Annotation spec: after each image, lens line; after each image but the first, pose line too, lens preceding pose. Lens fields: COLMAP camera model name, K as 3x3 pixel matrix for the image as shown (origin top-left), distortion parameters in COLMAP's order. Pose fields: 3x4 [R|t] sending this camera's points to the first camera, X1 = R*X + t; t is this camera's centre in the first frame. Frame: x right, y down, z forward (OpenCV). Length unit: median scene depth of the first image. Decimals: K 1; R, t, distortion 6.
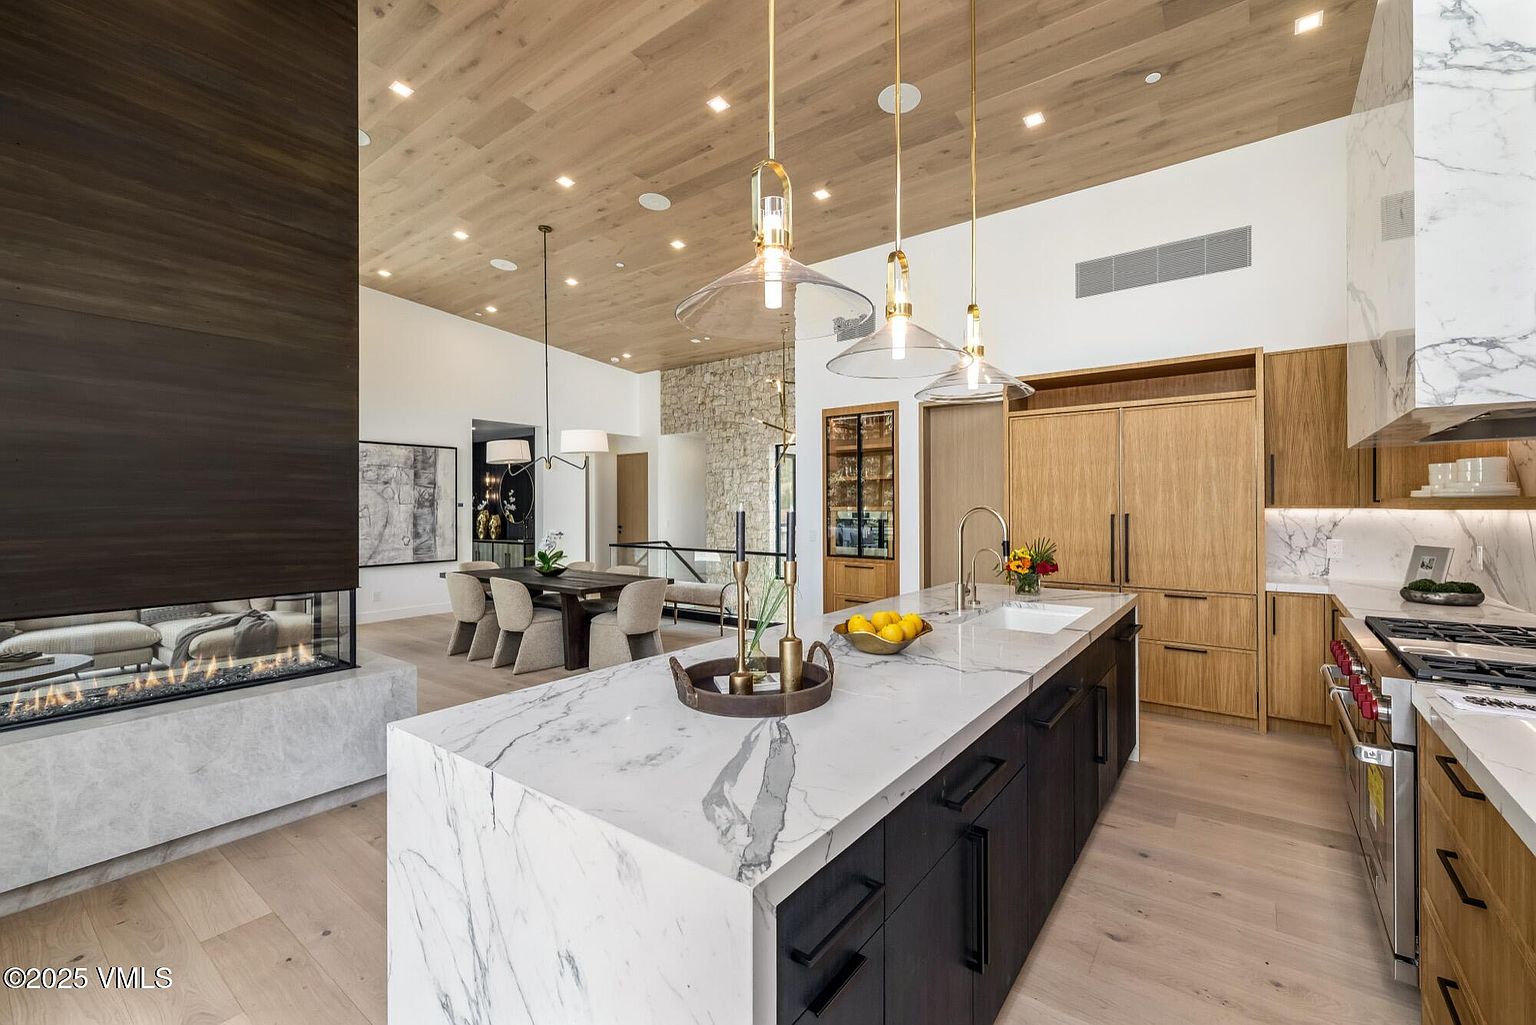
lens RADIAL K [[644.3, 0, 764.8], [0, 644.3, 506.4], [0, 0, 1]] dist [0.000722, -0.000732]
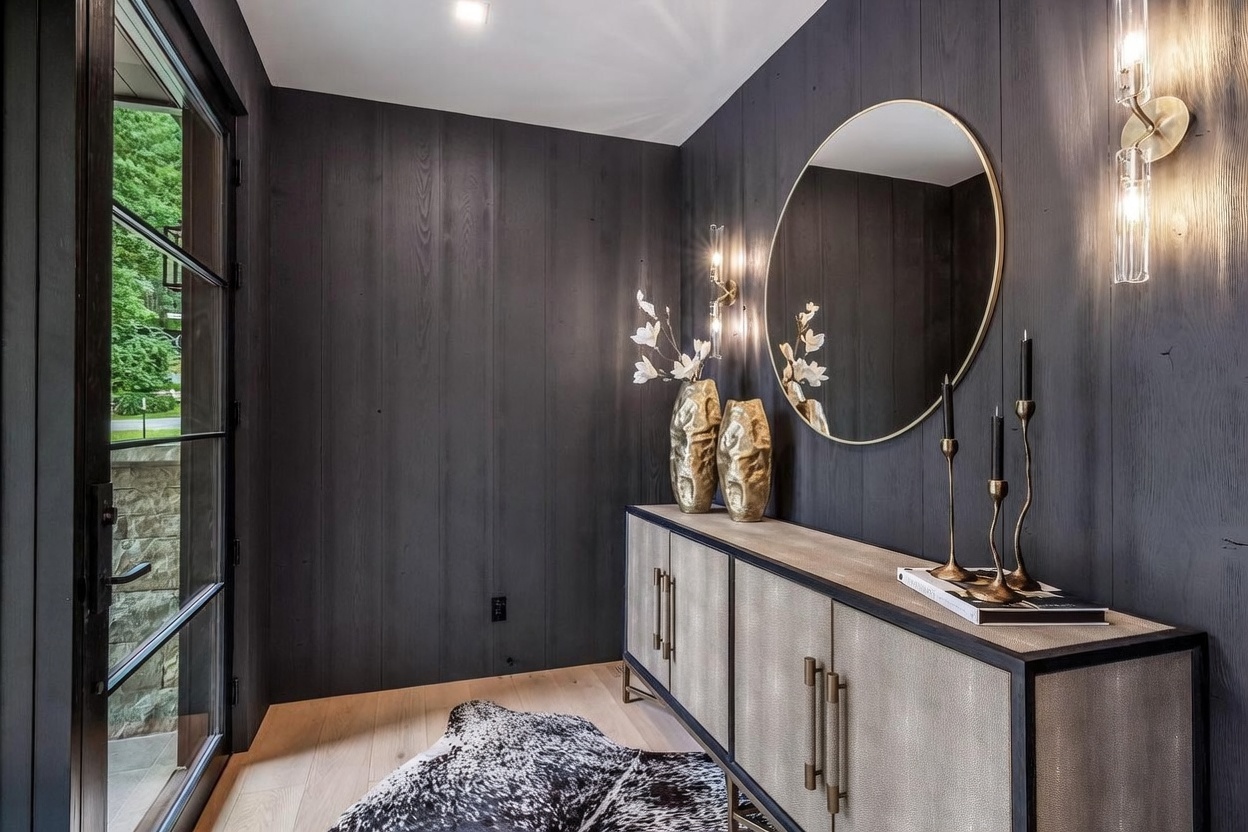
lens RADIAL K [[628.7, 0, 623.3], [0, 628.7, 411.7], [0, 0, 1]] dist [0.000234, 0.001794]
pose [[0.826877, 0.000256, -0.562382, -0.972305], [-0.002391, 0.999992, -0.003062, 0.051599], [0.562377, 0.003876, 0.826872, 2.338751]]
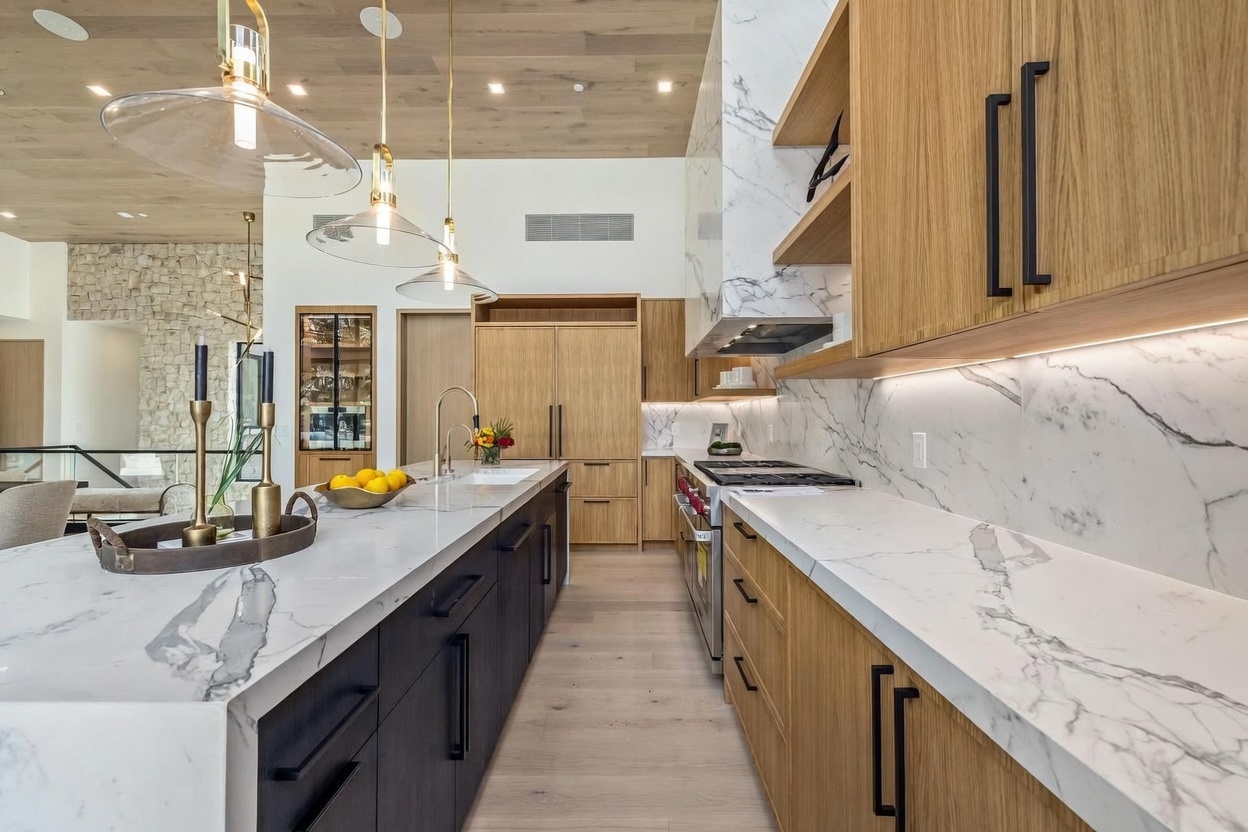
lens RADIAL K [[540.1, 0, 624.1], [0, 540.1, 412.1], [0, 0, 1]] dist [0.004063, -0.000522]
pose [[0.801231, 0.009180, 0.598285, -0.006483], [-0.001939, 0.999917, -0.012746, 0.044685], [-0.598352, 0.009052, 0.801182, 0.019378]]
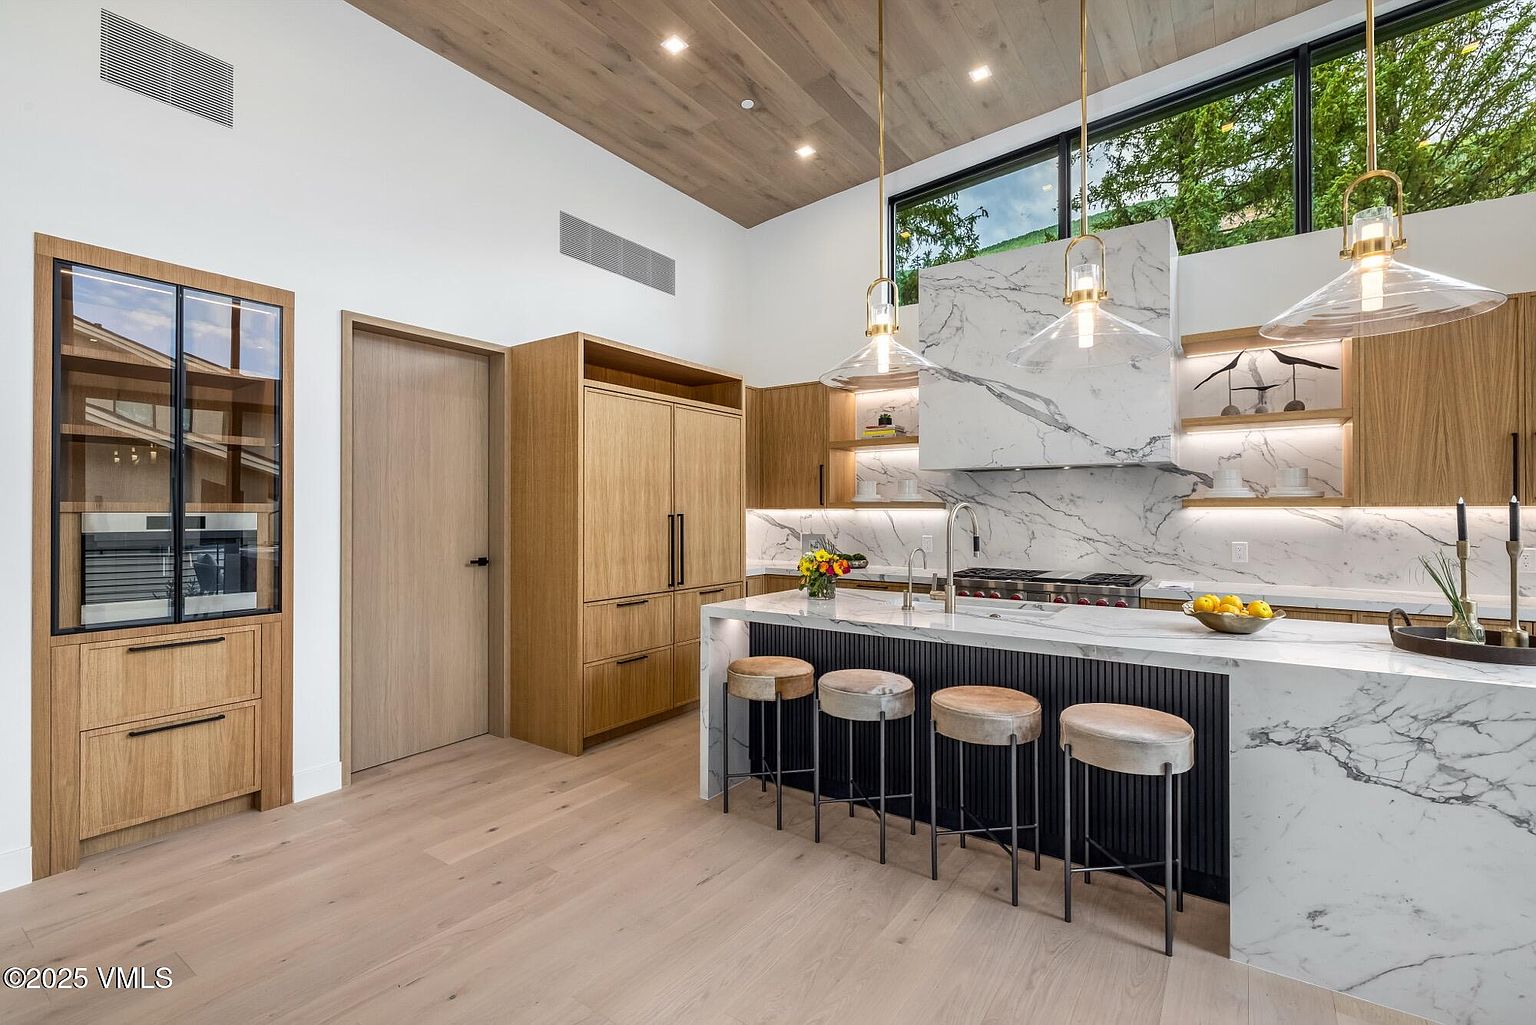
lens RADIAL K [[693.3, 0, 768.7], [0, 693.3, 507.8], [0, 0, 1]] dist [-0.001339, 0.001401]
pose [[-0.050730, 0.009940, 0.998663, -0.536622], [0.000387, 0.999951, -0.009933, 0.013623], [-0.998712, -0.000117, -0.050732, 1.023834]]
